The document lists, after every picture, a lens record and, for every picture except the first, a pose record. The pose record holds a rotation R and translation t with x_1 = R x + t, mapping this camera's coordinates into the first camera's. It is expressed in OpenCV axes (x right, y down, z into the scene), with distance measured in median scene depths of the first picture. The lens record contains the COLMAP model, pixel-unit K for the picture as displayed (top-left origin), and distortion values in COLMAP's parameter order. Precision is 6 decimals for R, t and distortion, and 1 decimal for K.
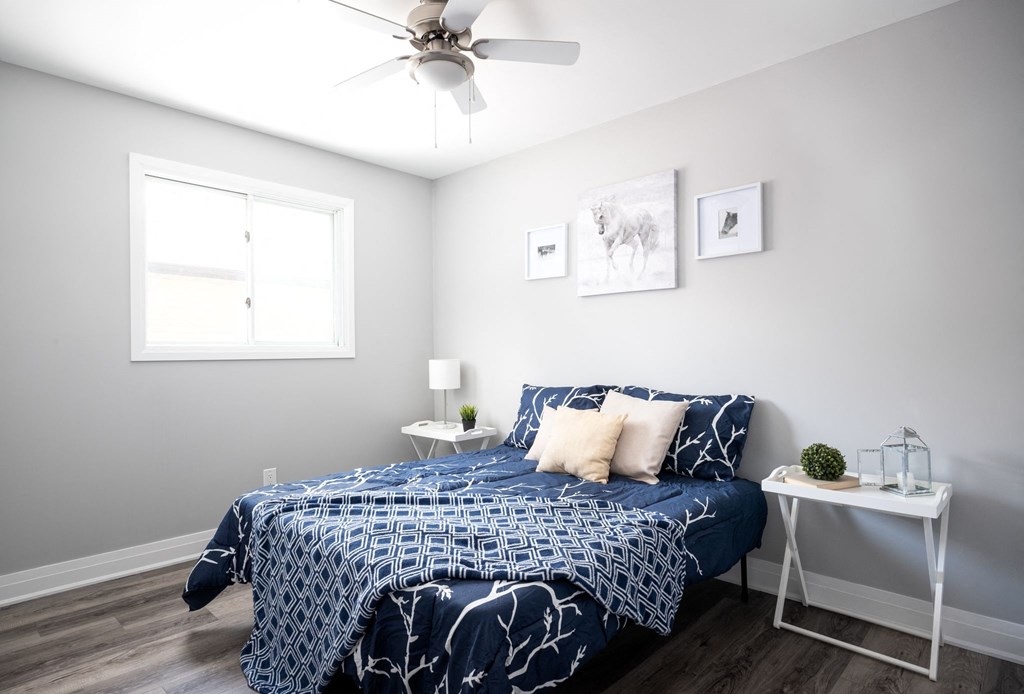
lens RADIAL K [[502.4, 0, 513.2], [0, 502.4, 360.1], [0, 0, 1]] dist [0.000634, -0.000131]
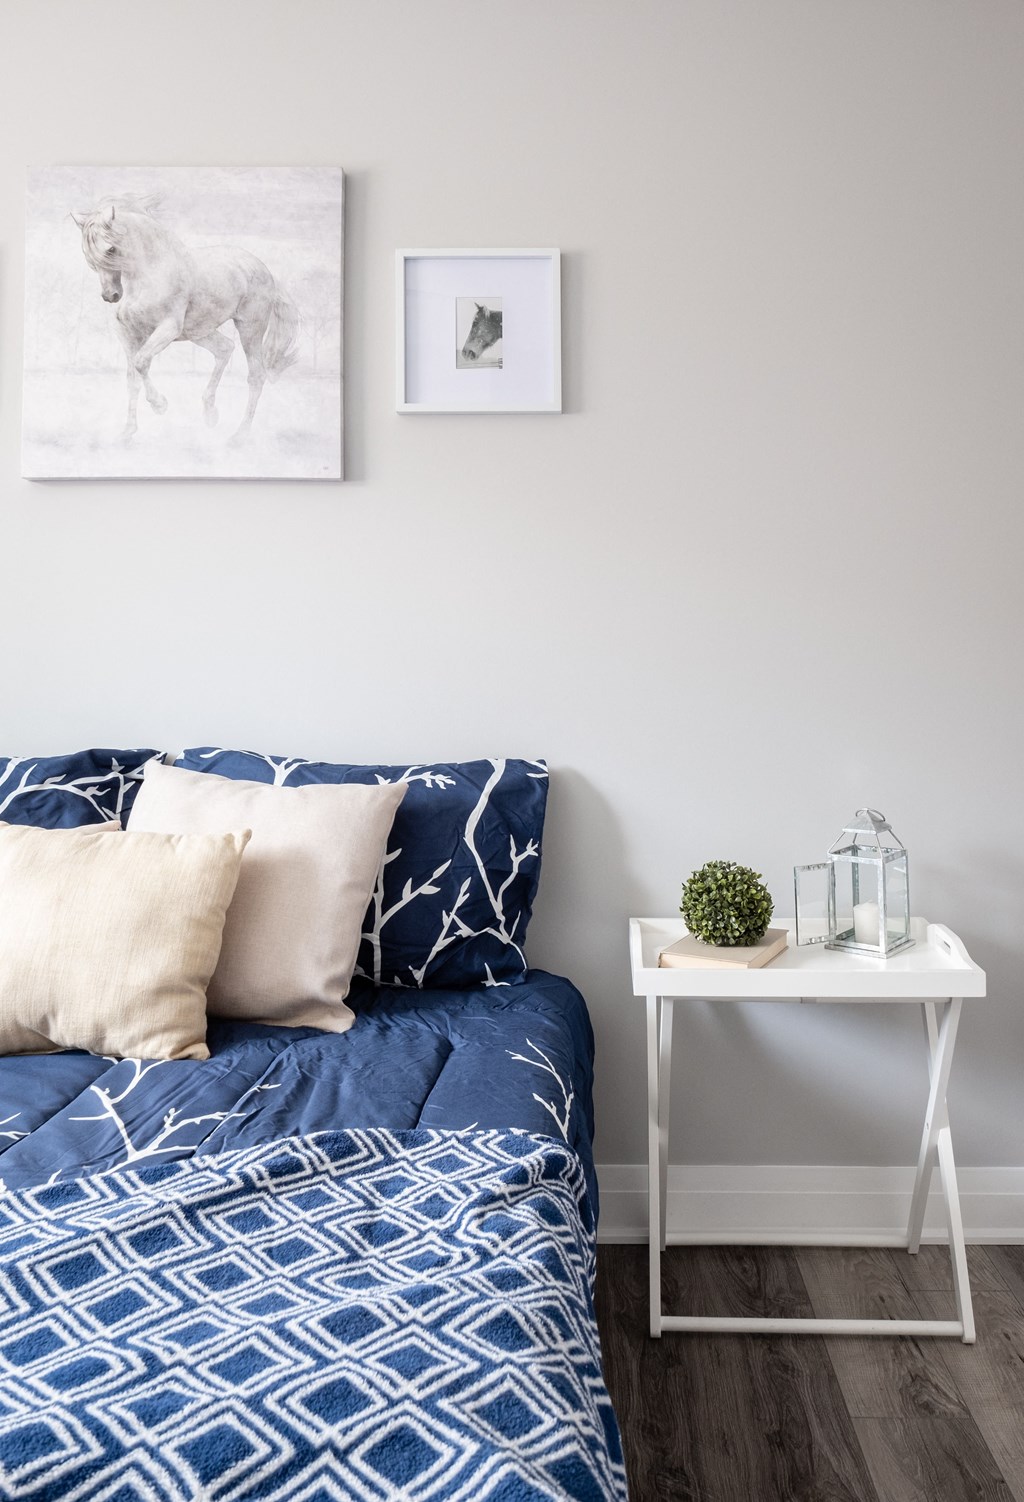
lens RADIAL K [[1123.6, 0, 512.2], [0, 1123.6, 634.5], [0, 0, 1]] dist [0.002858, -0.000765]
pose [[0.743456, 0.033424, 0.667949, -0.150548], [0.001928, 0.998639, -0.052118, 0.016906], [-0.668782, 0.040035, 0.742380, 0.327532]]
